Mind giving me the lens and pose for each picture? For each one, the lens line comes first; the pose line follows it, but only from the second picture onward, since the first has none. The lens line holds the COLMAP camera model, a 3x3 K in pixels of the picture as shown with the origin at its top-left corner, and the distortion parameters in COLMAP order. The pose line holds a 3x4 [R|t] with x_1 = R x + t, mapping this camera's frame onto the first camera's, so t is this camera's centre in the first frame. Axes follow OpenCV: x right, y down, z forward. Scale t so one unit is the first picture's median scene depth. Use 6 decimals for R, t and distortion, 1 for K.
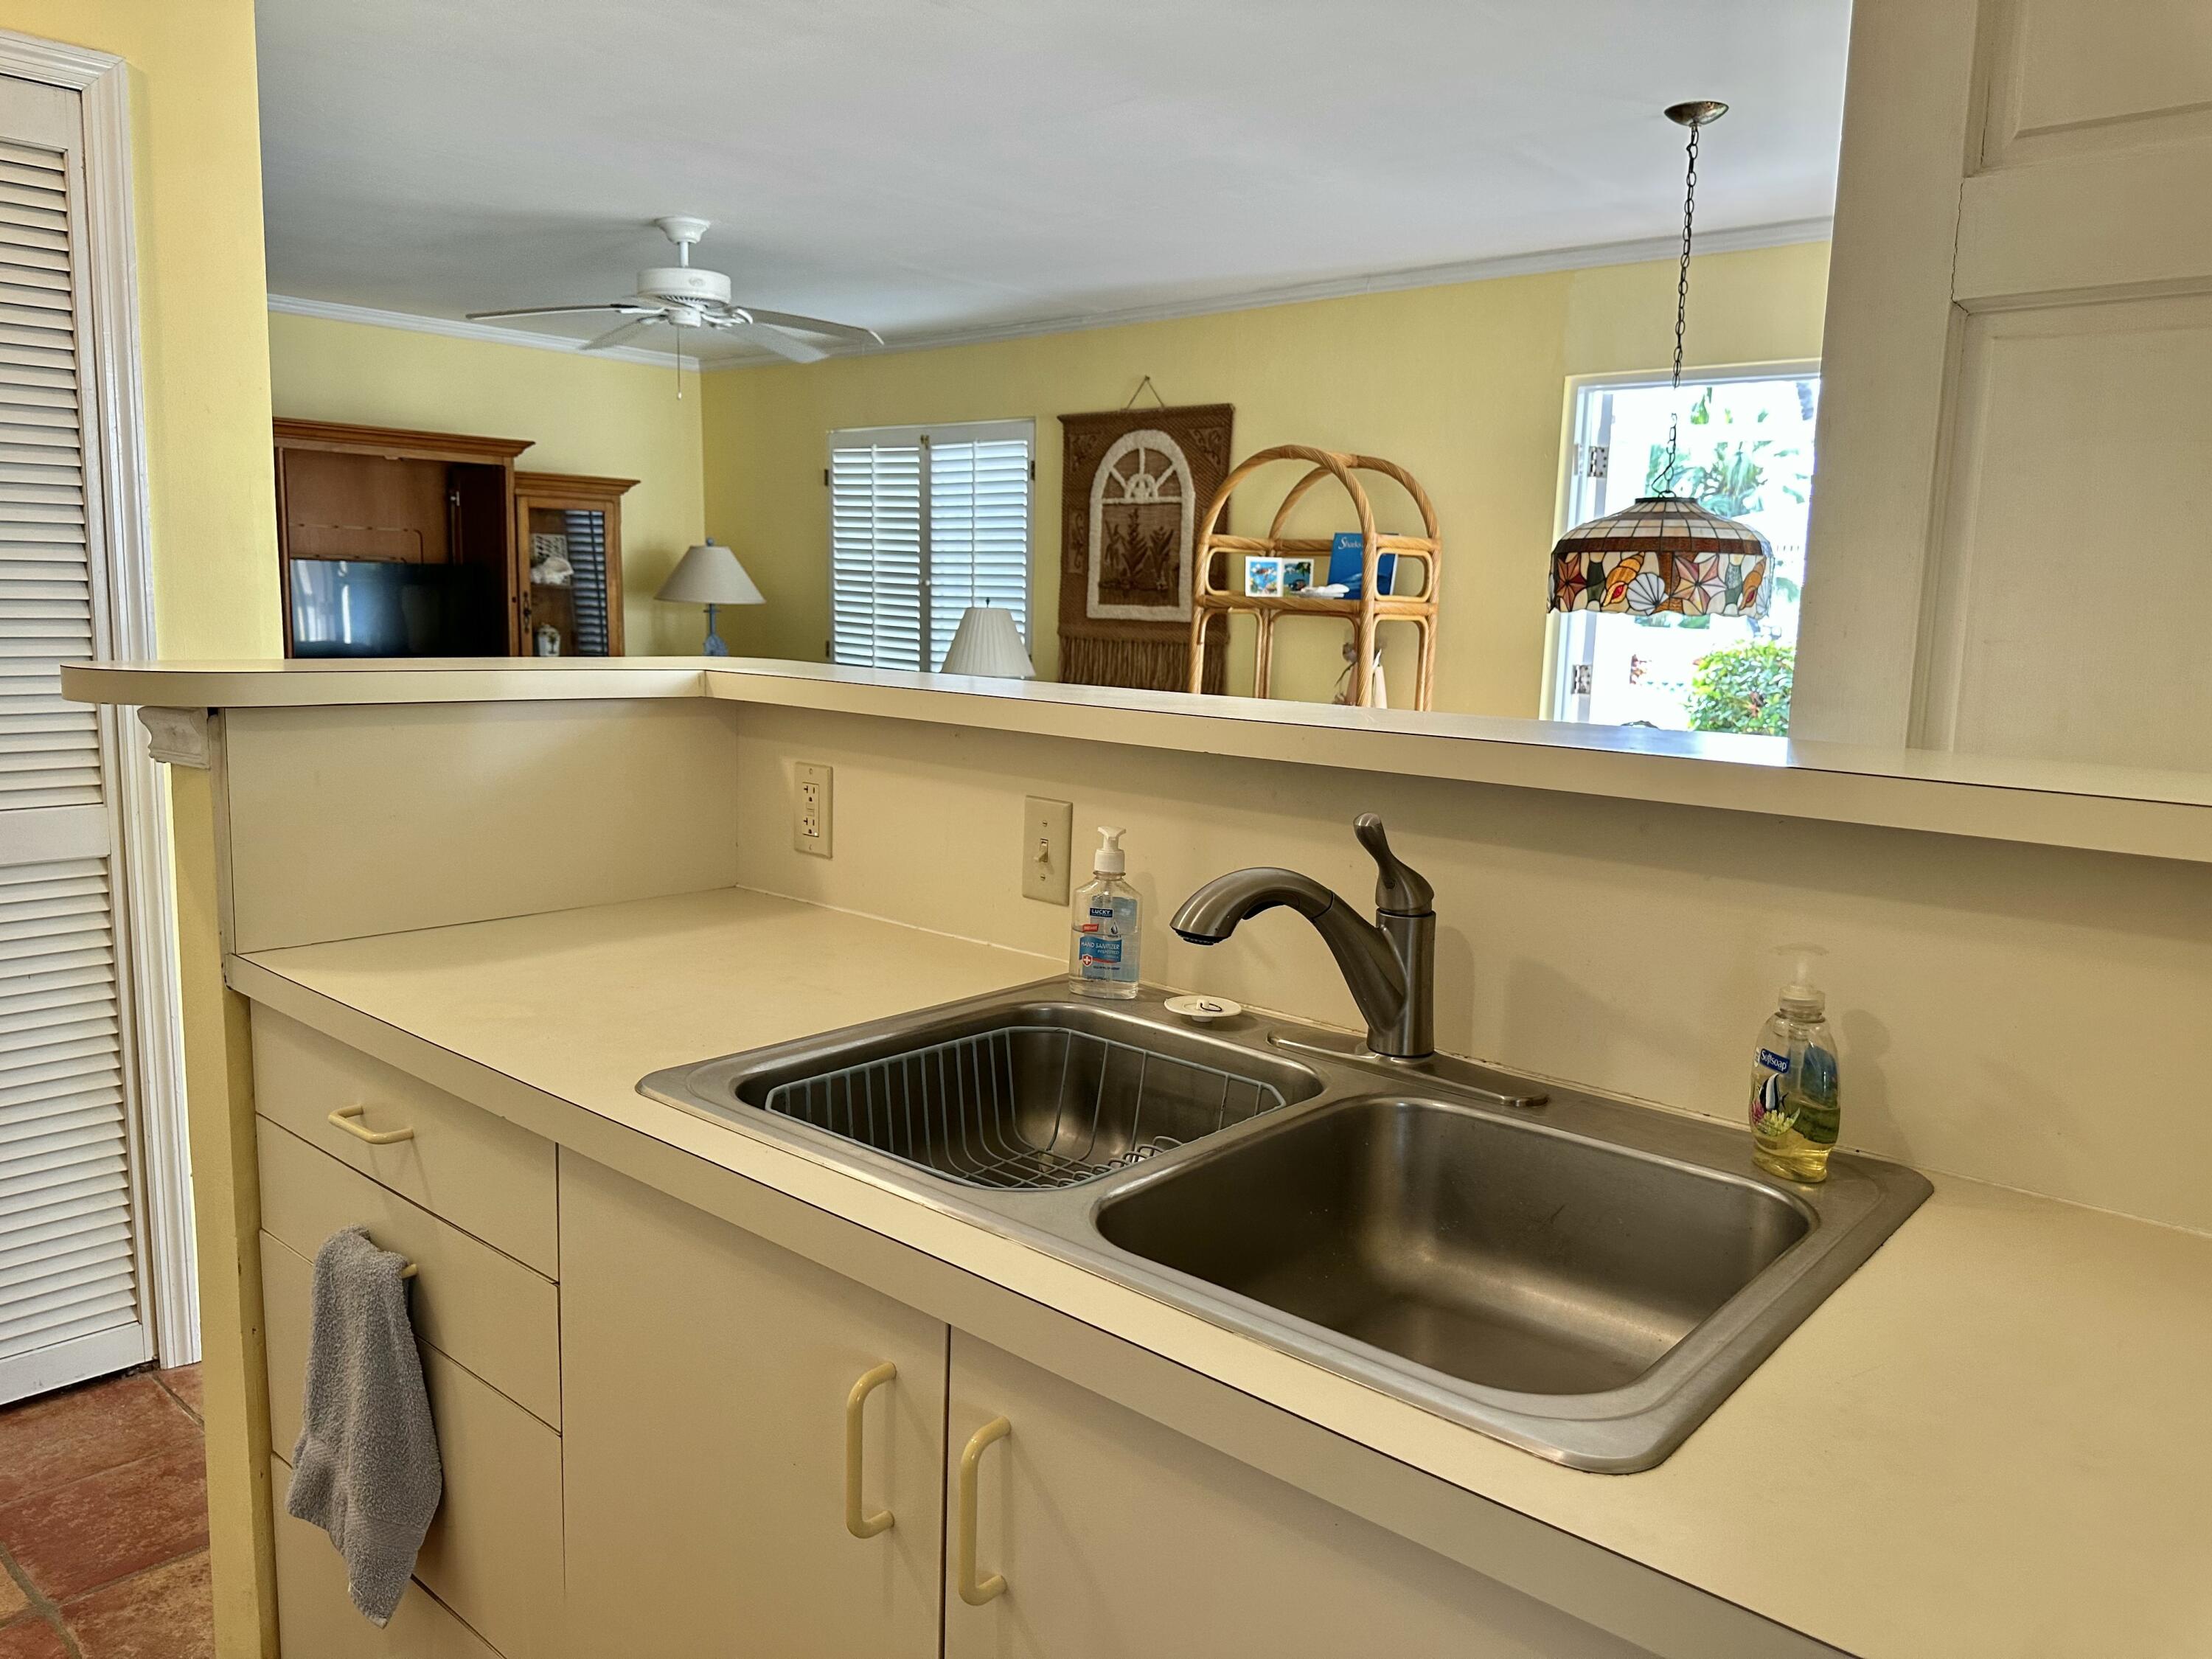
lens RADIAL K [[1586.4, 0, 1118.5], [0, 1586.4, 825.8], [0, 0, 1]] dist [0.068211, -0.002512]
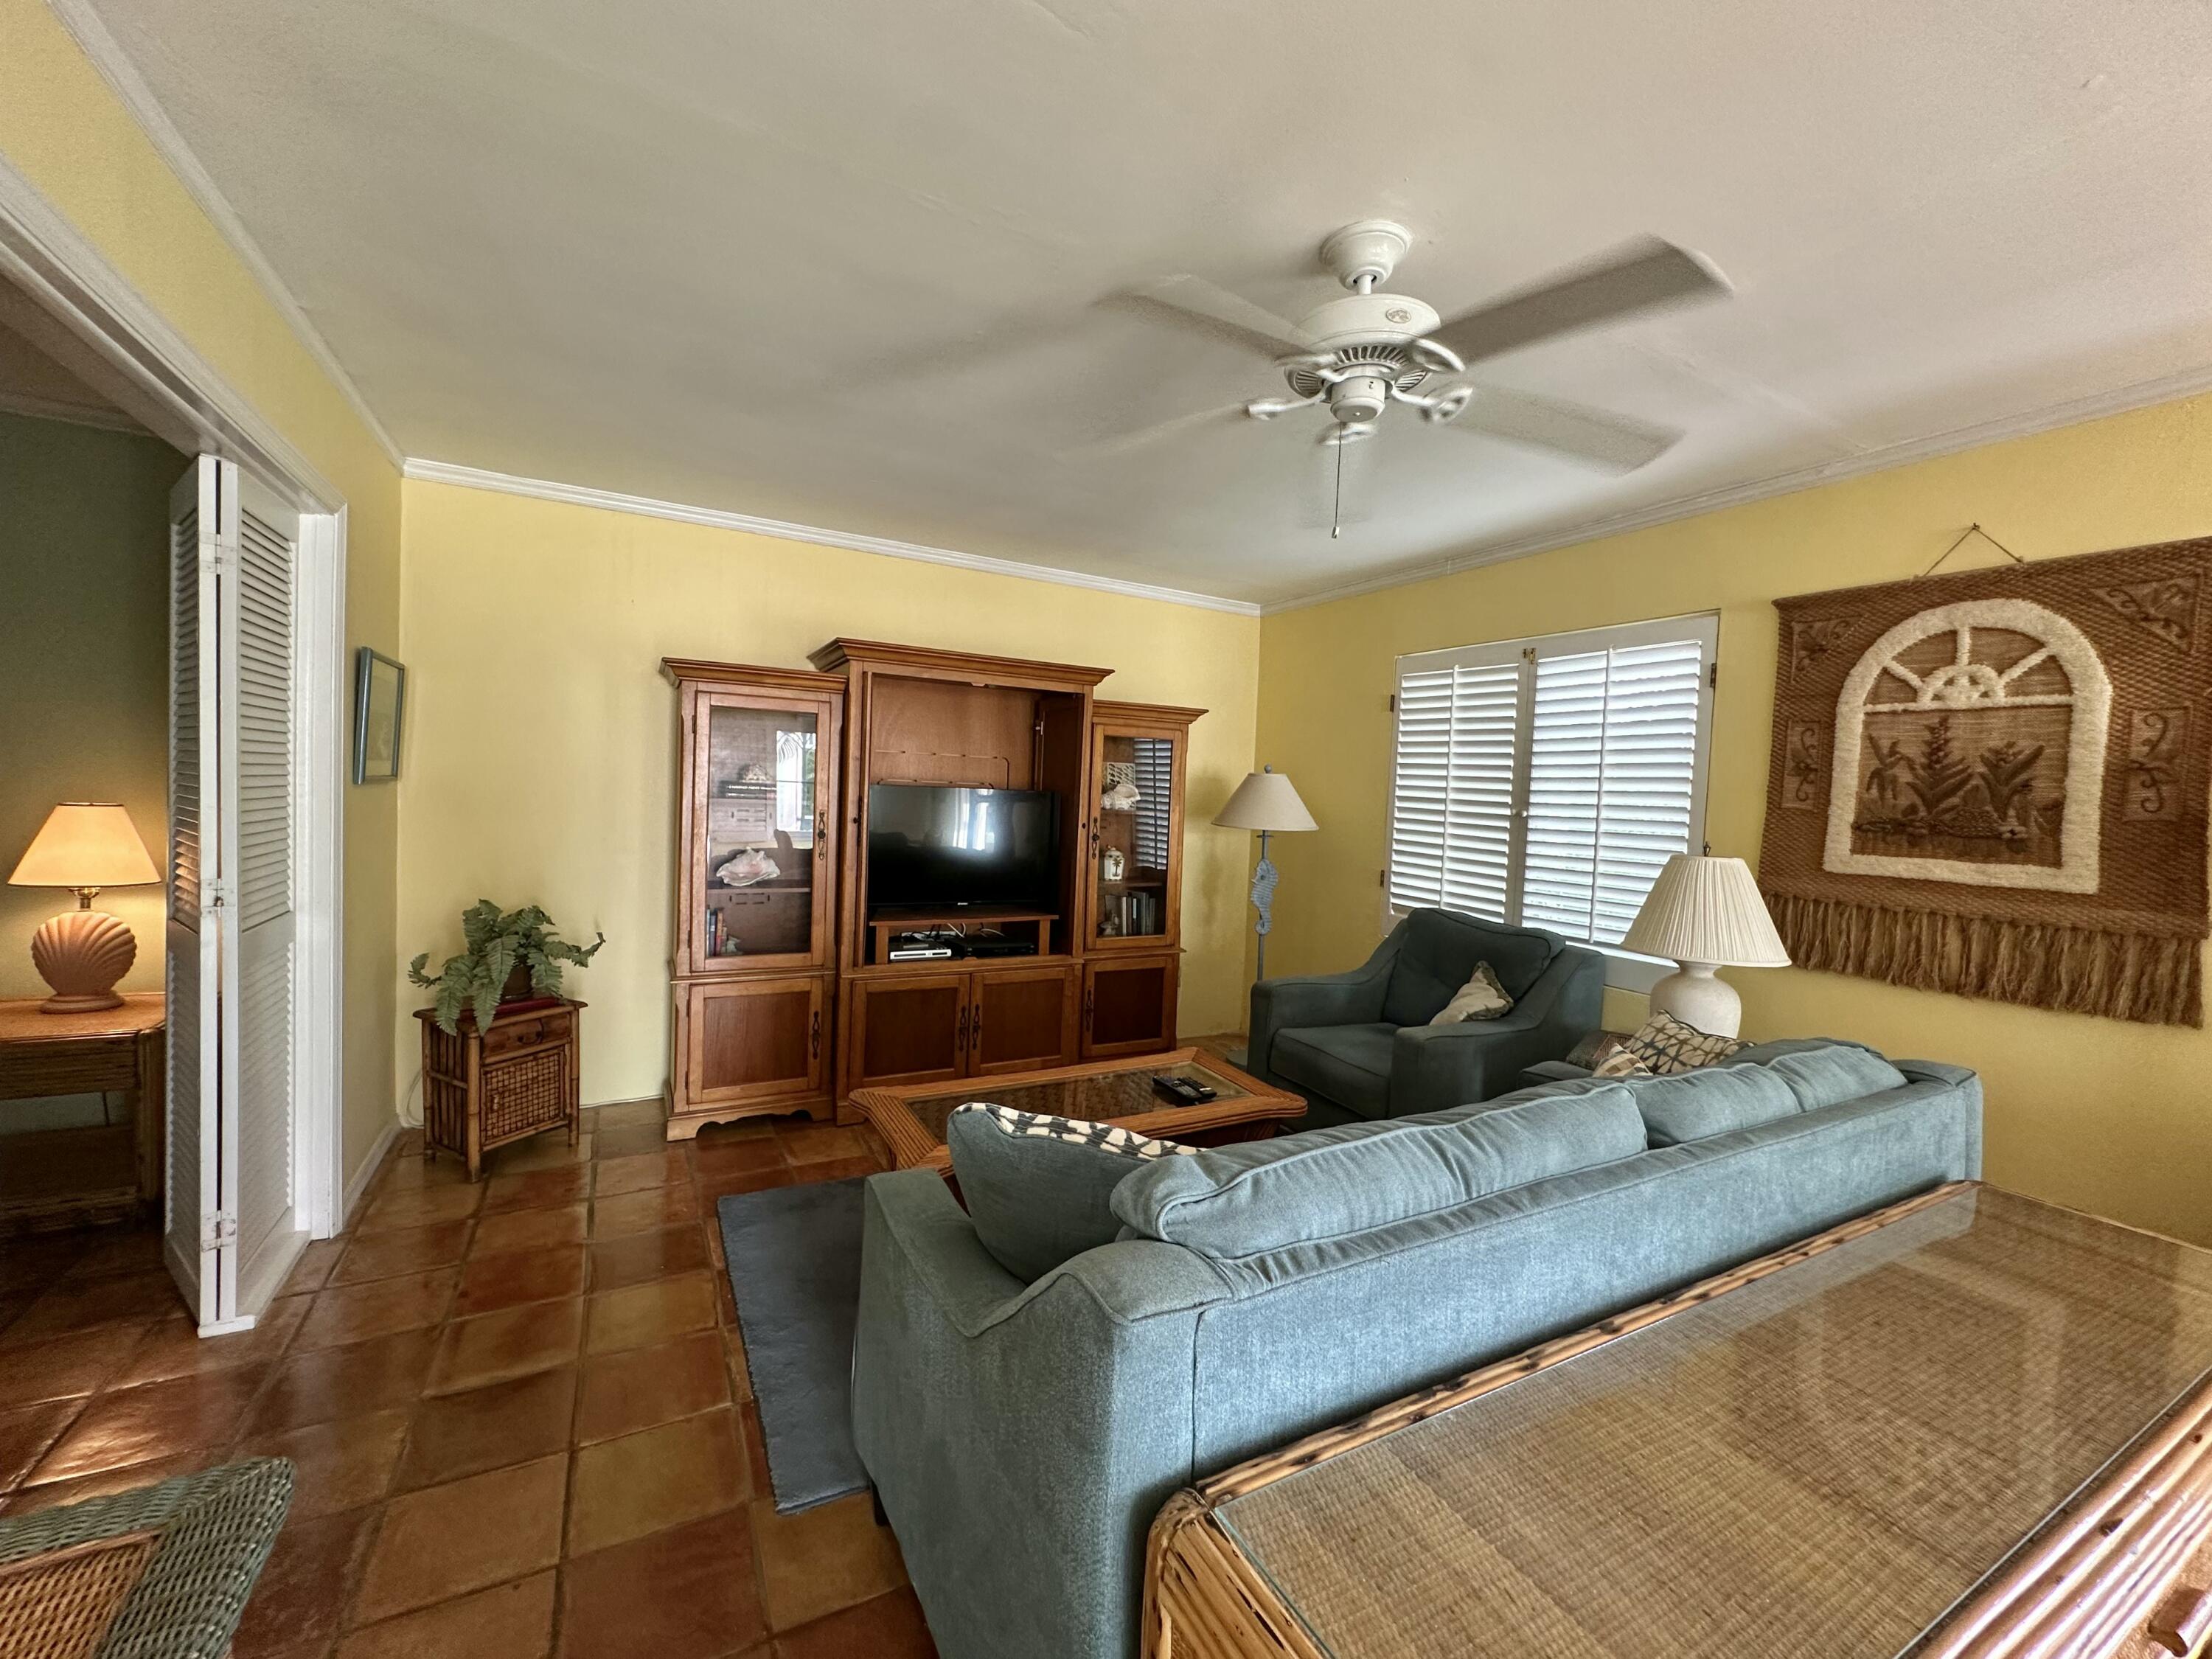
lens RADIAL K [[886.8, 0, 1106.8], [0, 886.8, 830.3], [0, 0, 1]] dist [-0.005528, 0.000962]
pose [[0.939401, 0.025544, -0.341868, -0.182162], [-0.063613, 0.992890, -0.100612, -0.087187], [0.336867, 0.116262, 0.934347, 0.510214]]
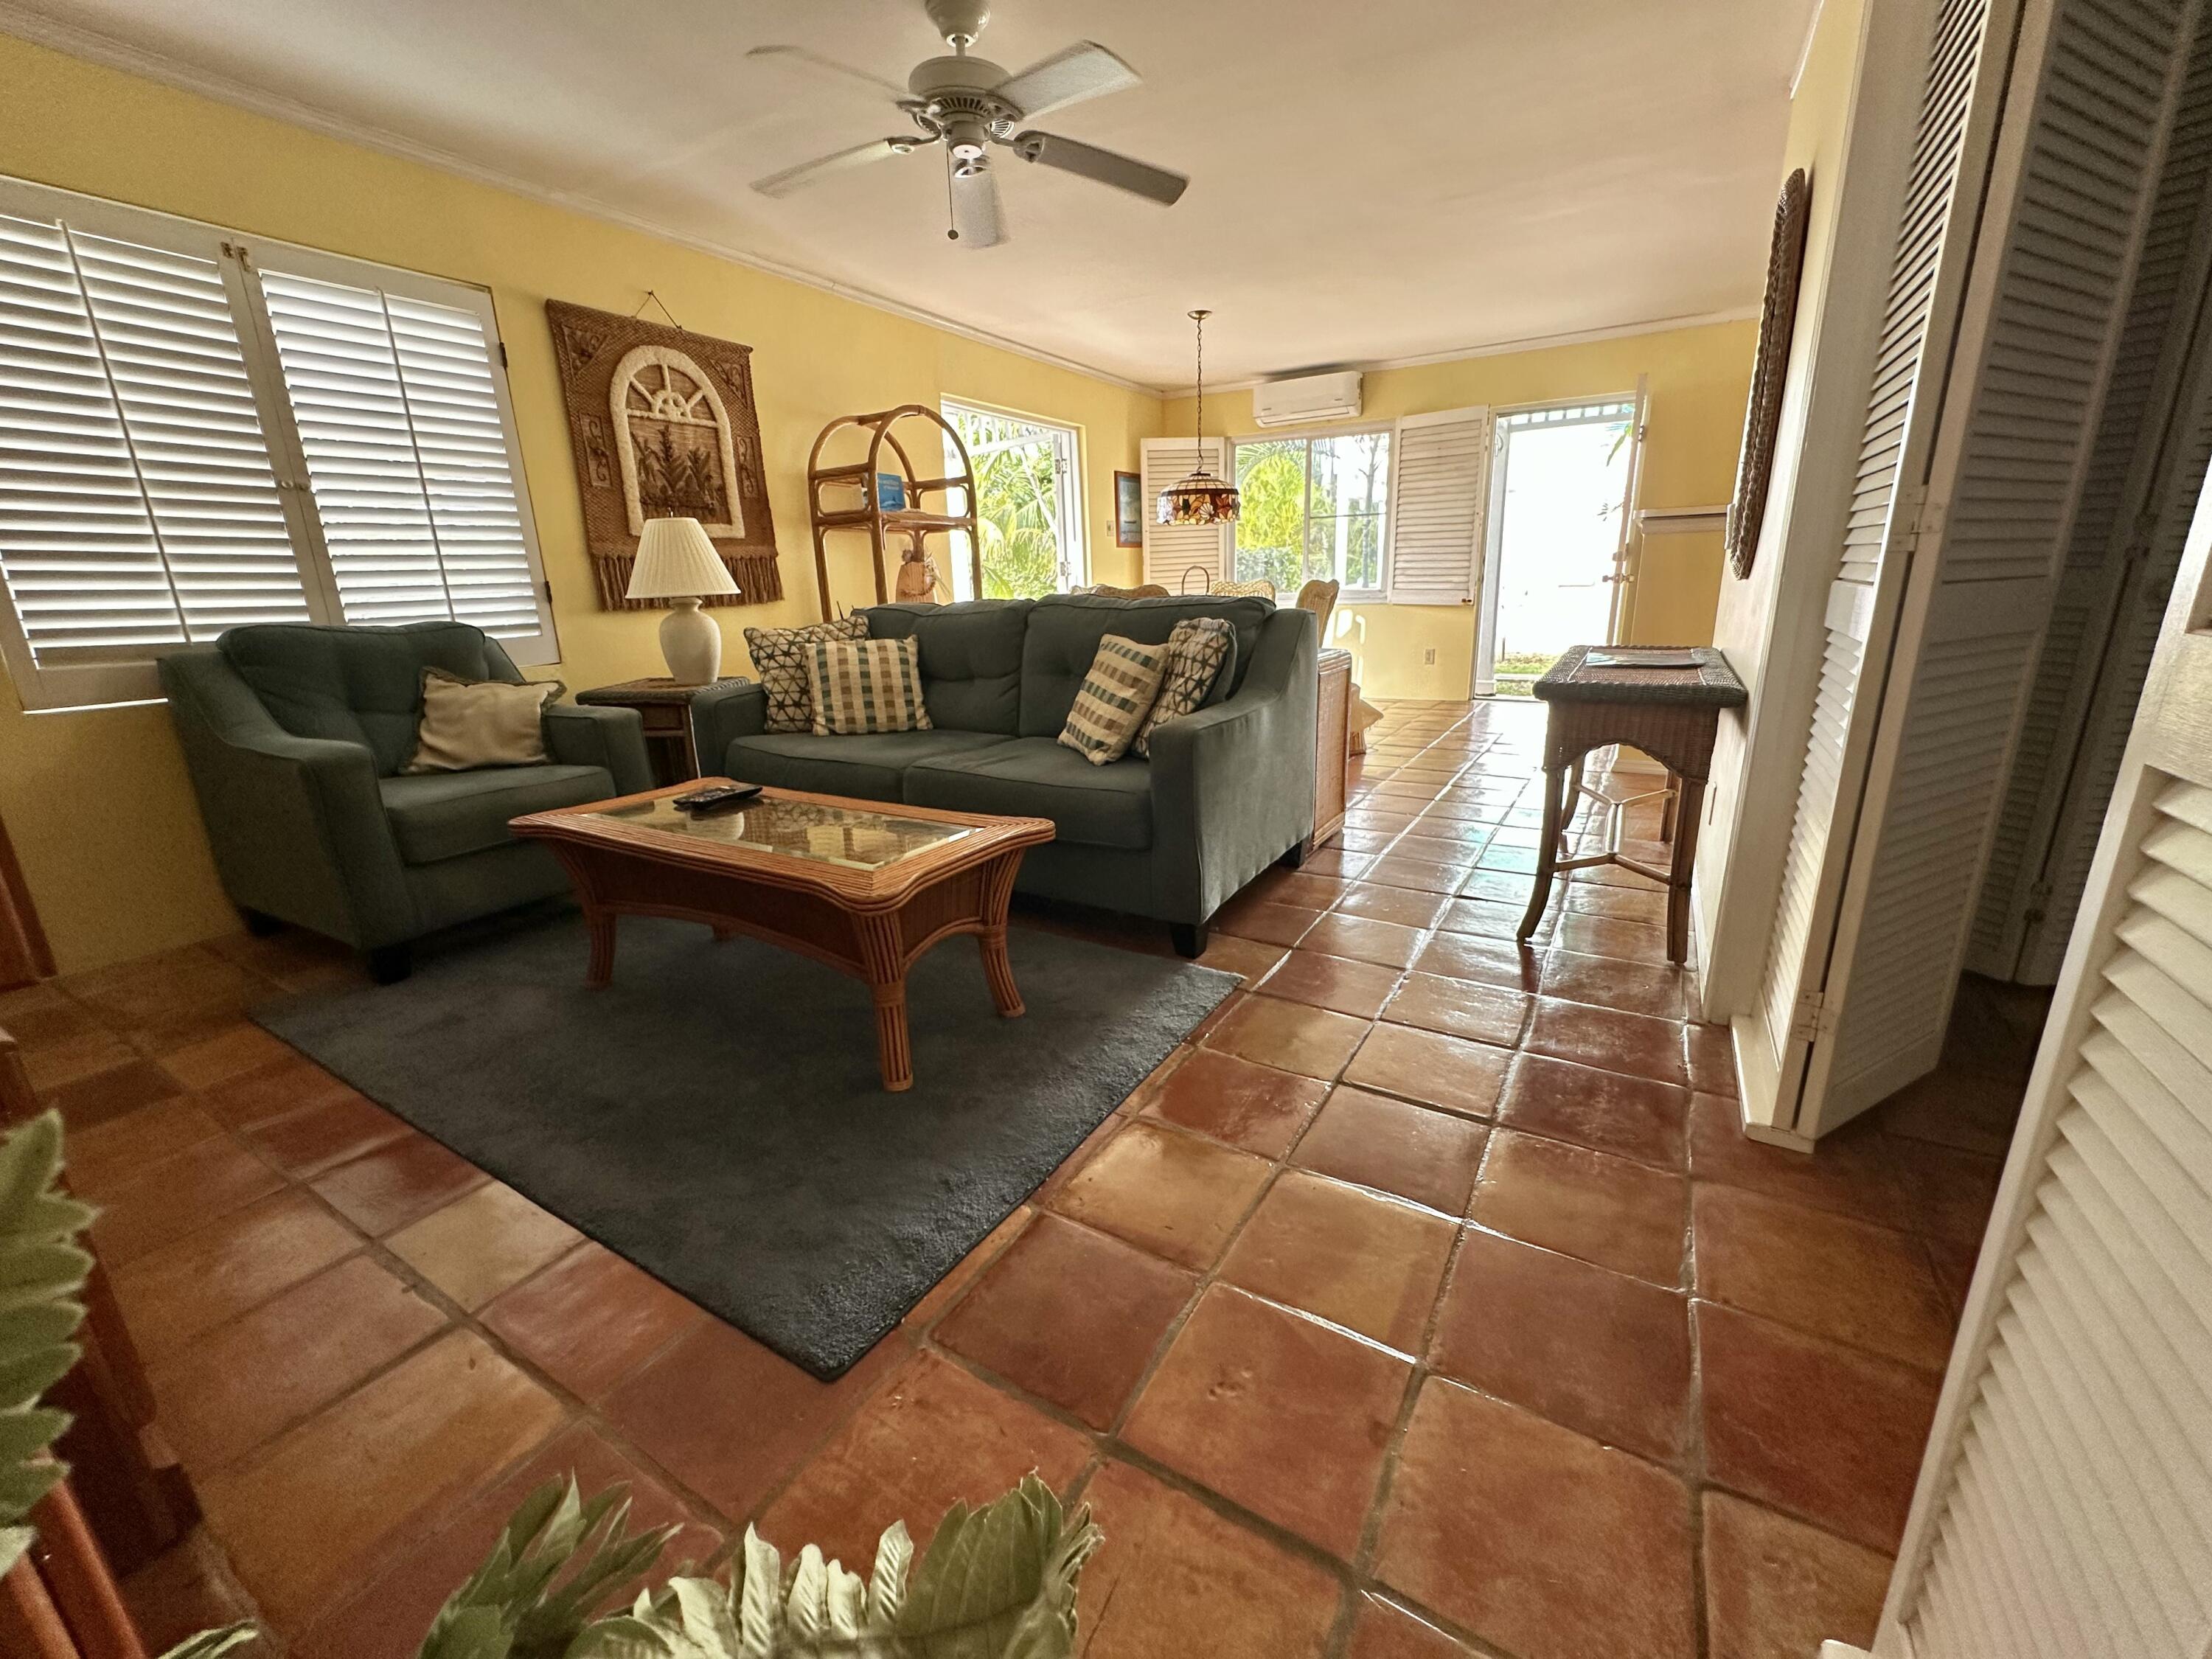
lens RADIAL K [[886.8, 0, 1109.7], [0, 886.8, 833.4], [0, 0, 1]] dist [-0.005528, 0.000962]
pose [[-0.191143, -0.295307, 0.936087, -0.630417], [0.167101, 0.929959, 0.327495, -0.087557], [-0.967234, 0.219019, -0.128409, 0.807052]]
